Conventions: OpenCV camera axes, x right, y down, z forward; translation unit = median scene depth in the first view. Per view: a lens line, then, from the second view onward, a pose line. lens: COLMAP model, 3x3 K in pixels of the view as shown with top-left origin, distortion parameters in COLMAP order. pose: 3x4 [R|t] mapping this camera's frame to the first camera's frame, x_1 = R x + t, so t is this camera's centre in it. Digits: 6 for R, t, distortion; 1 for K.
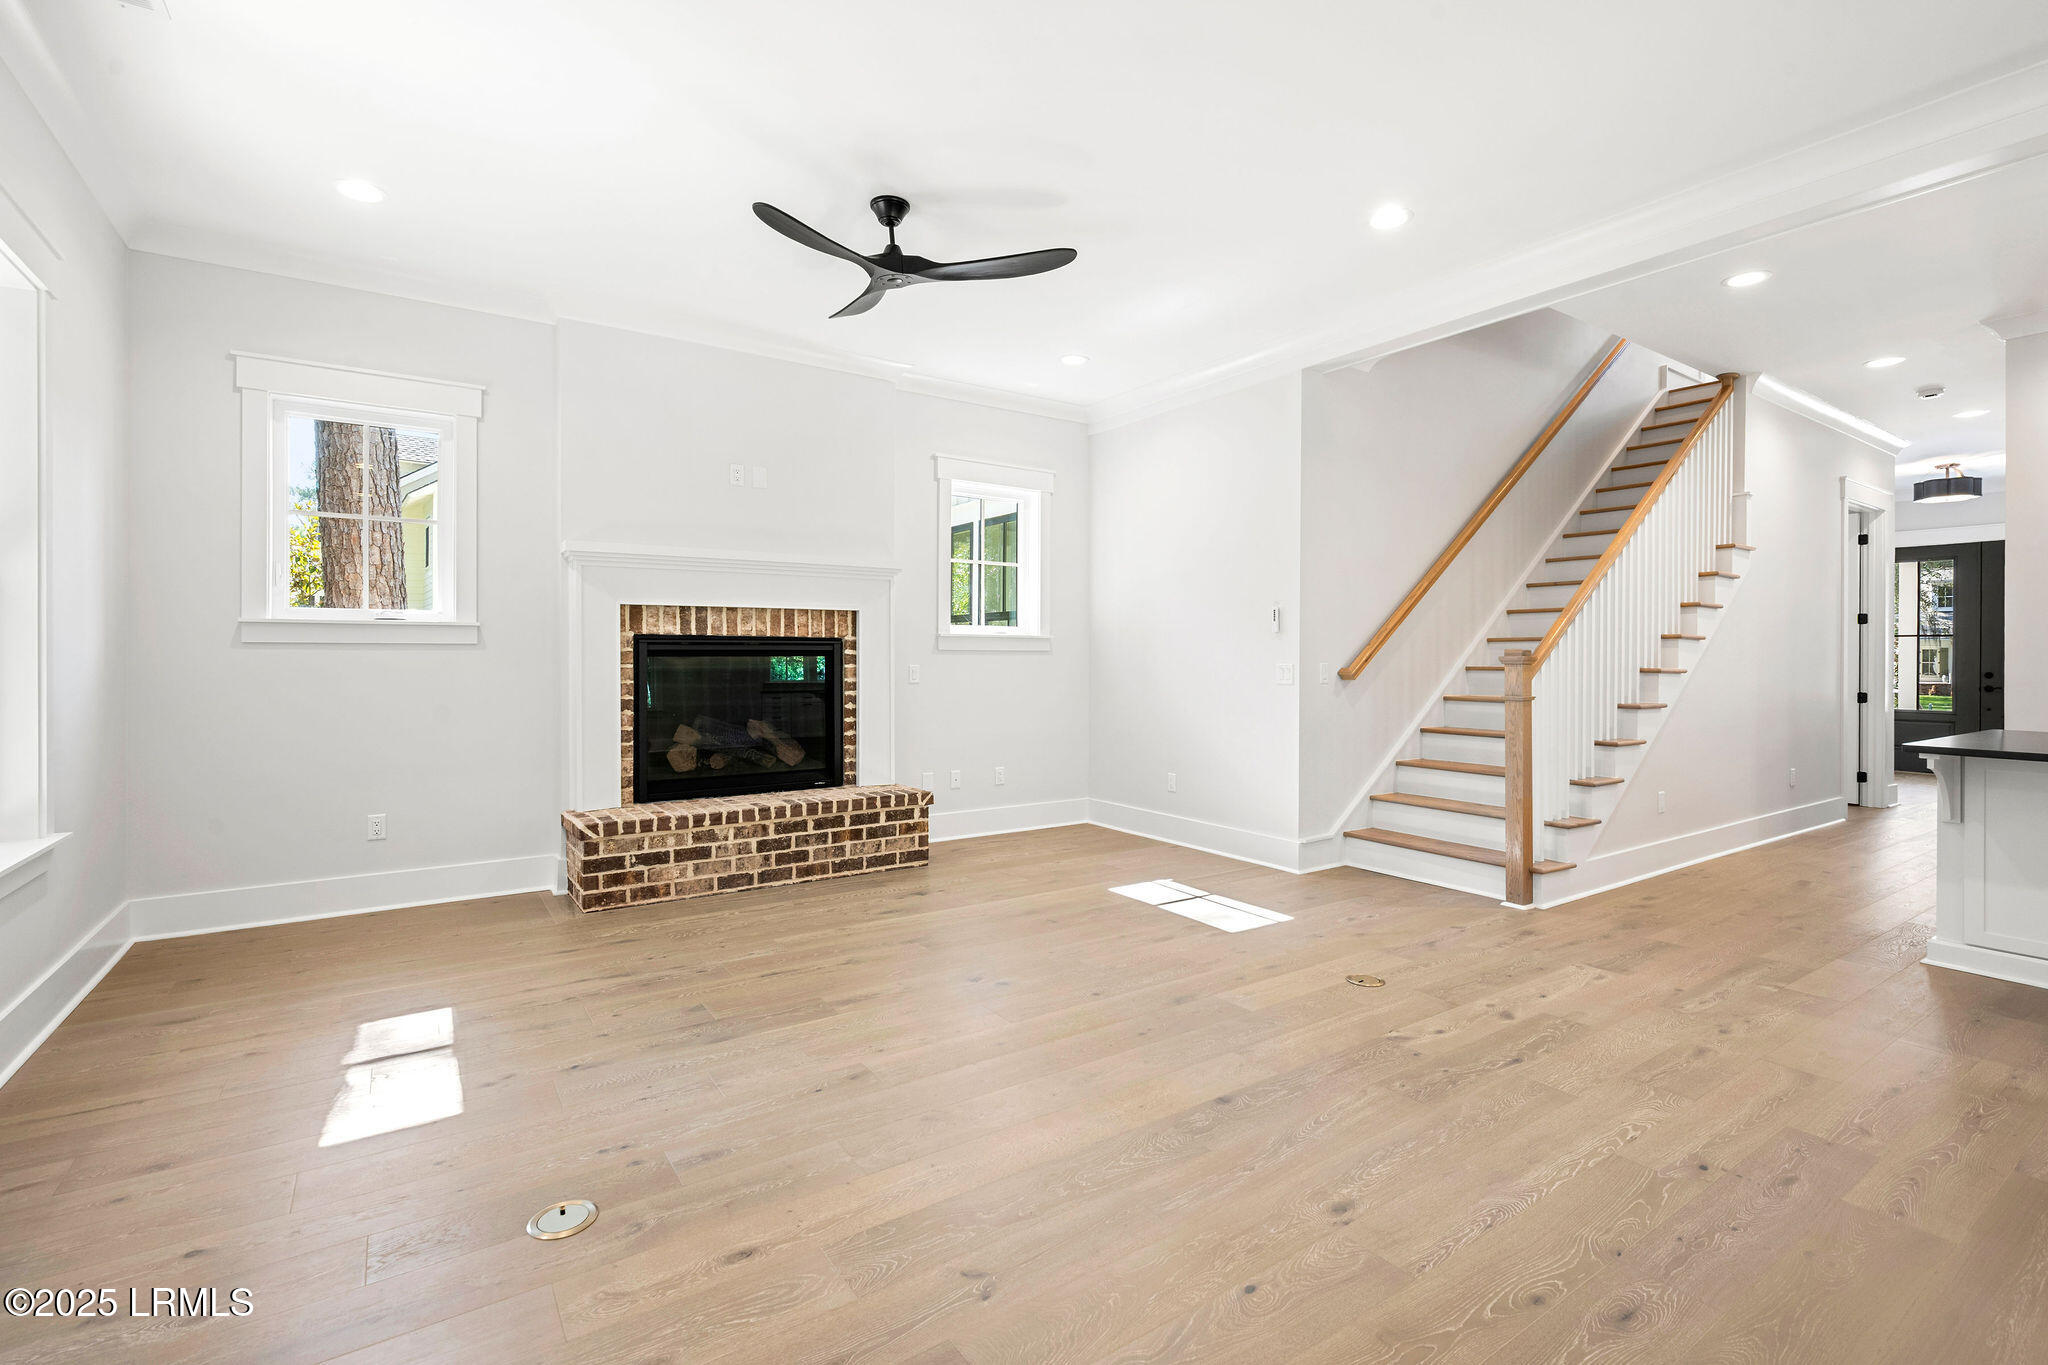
lens RADIAL K [[929.8, 0, 1029.1], [0, 929.8, 659.0], [0, 0, 1]] dist [0.000086, -0.000233]
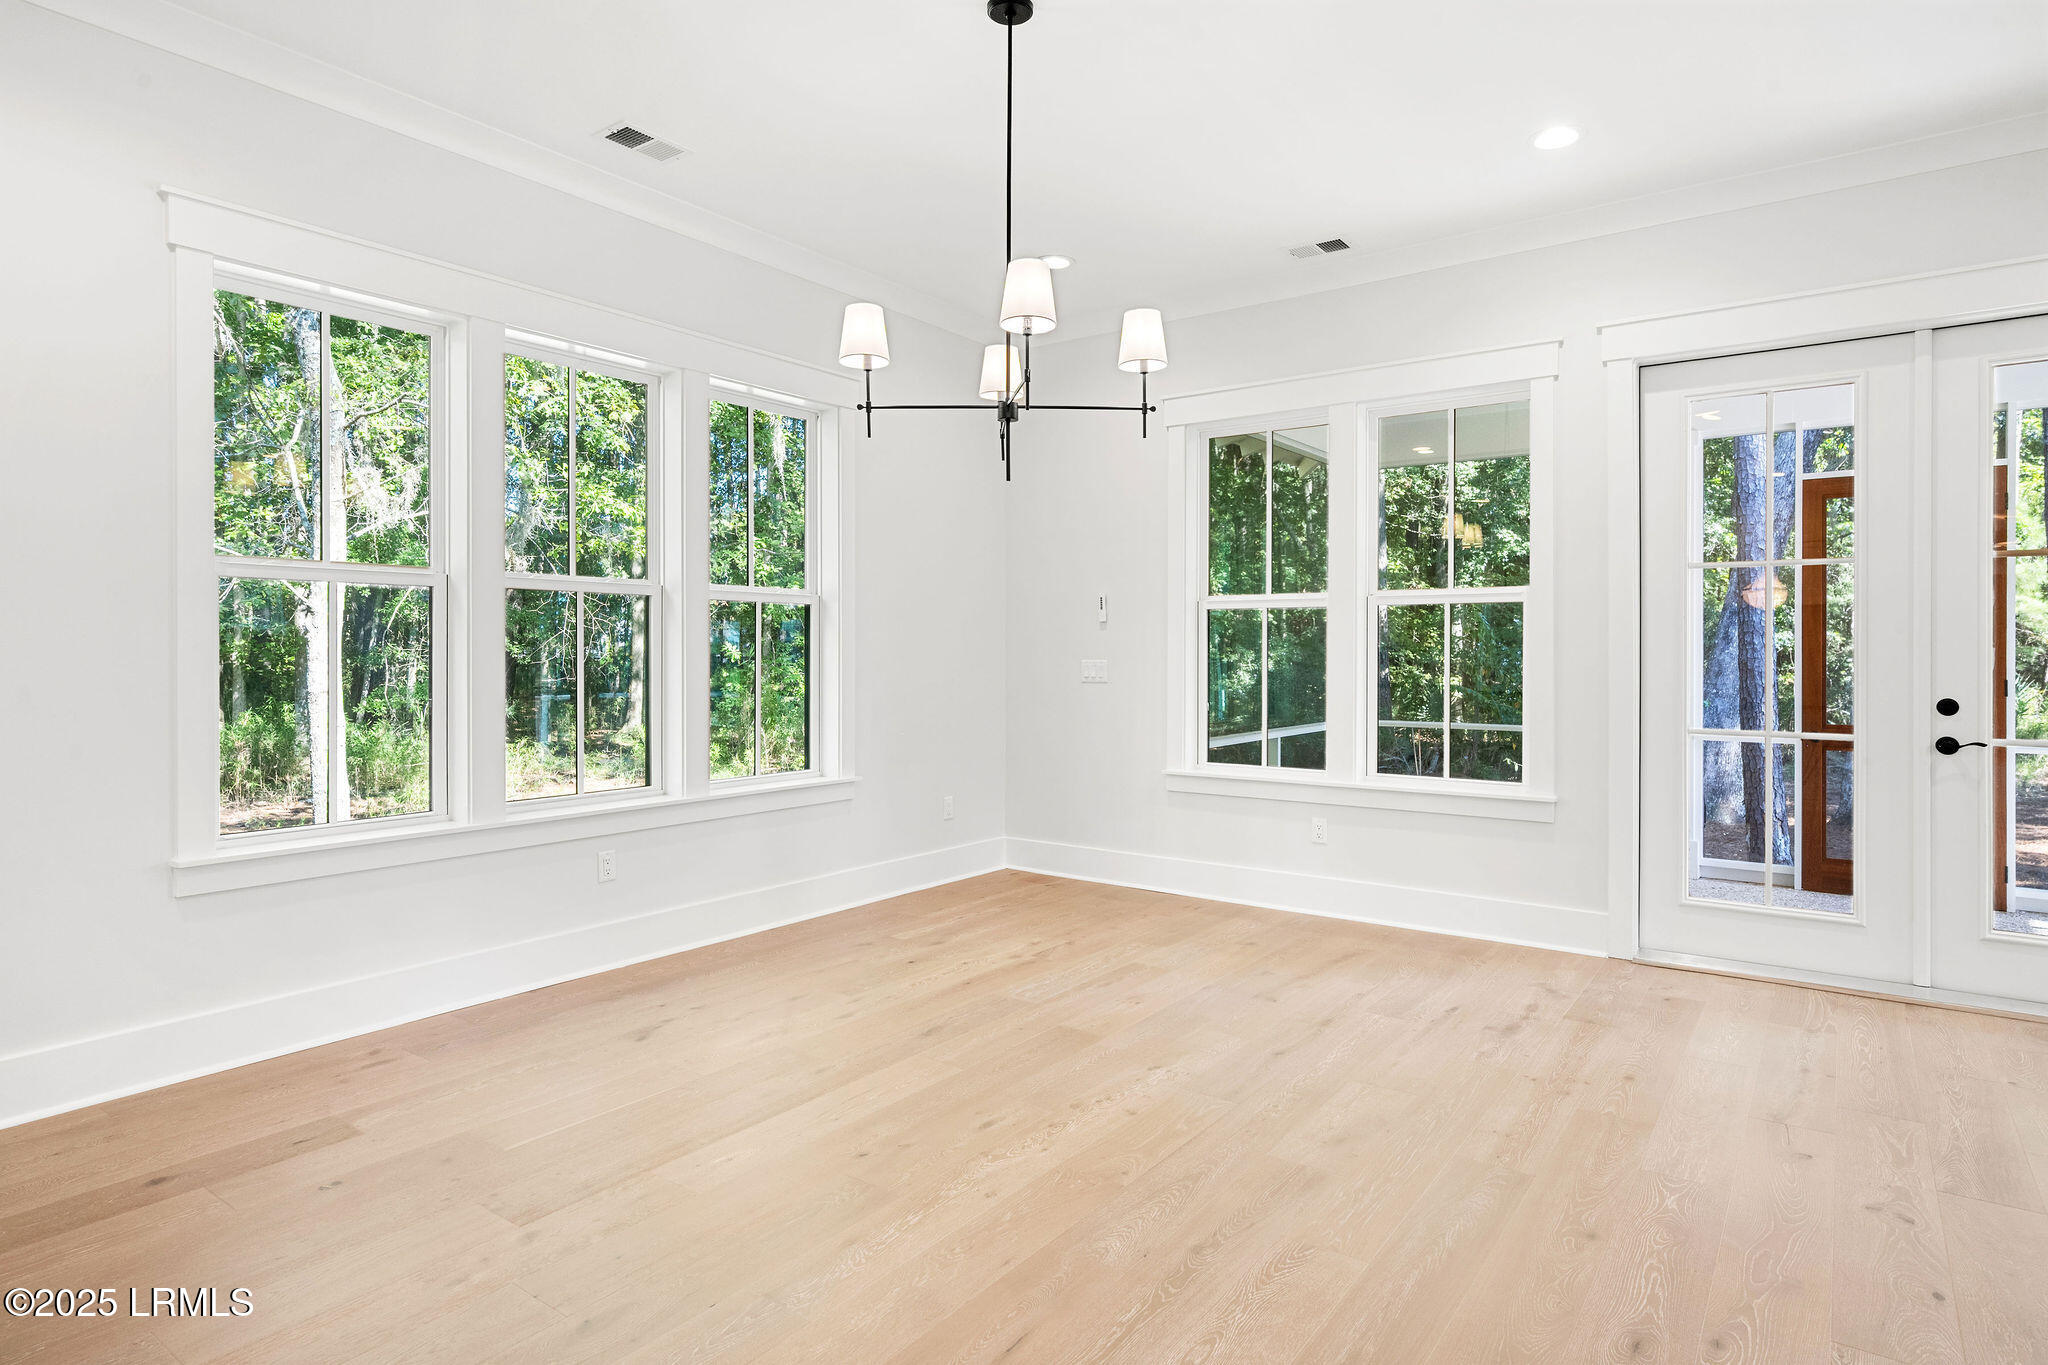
lens RADIAL K [[1120.5, 0, 1027.7], [0, 1120.5, 652.0], [0, 0, 1]] dist [0.003115, -0.000052]
pose [[-0.942146, -0.002112, -0.335196, 0.566269], [-0.003475, 0.999988, 0.003466, -0.005115], [0.335184, 0.004430, -0.942142, 0.653646]]
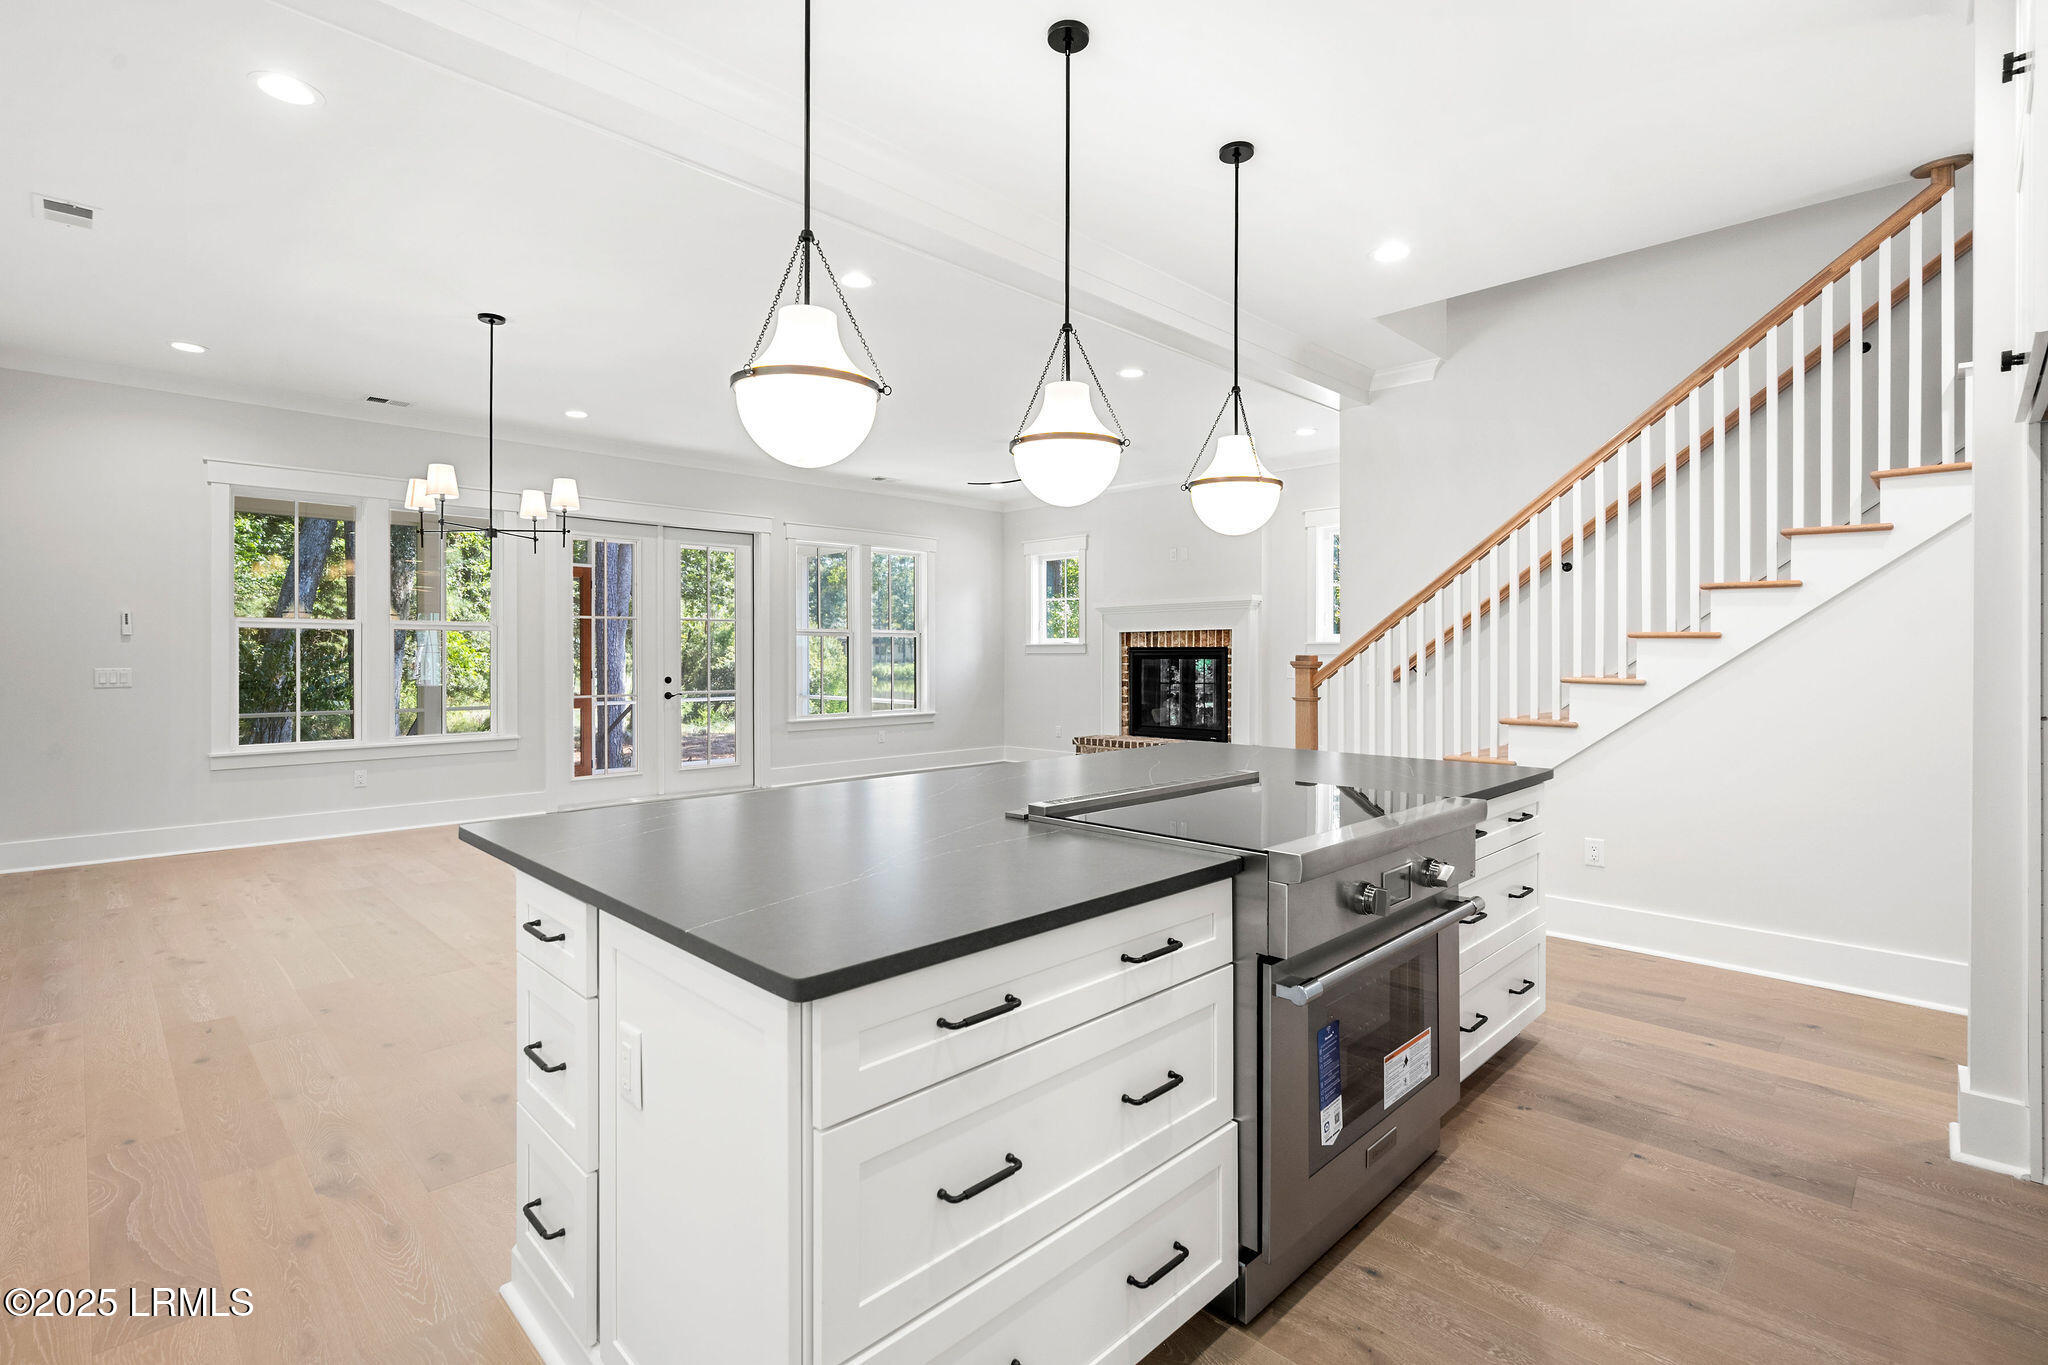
lens RADIAL K [[949.3, 0, 1025.6], [0, 949.3, 656.9], [0, 0, 1]] dist [-0.001581, -0.000010]
pose [[0.187352, 0.001186, -0.982292, 1.460561], [-0.001416, 0.999999, 0.000938, -0.008783], [0.982292, 0.001216, 0.187353, 0.419897]]
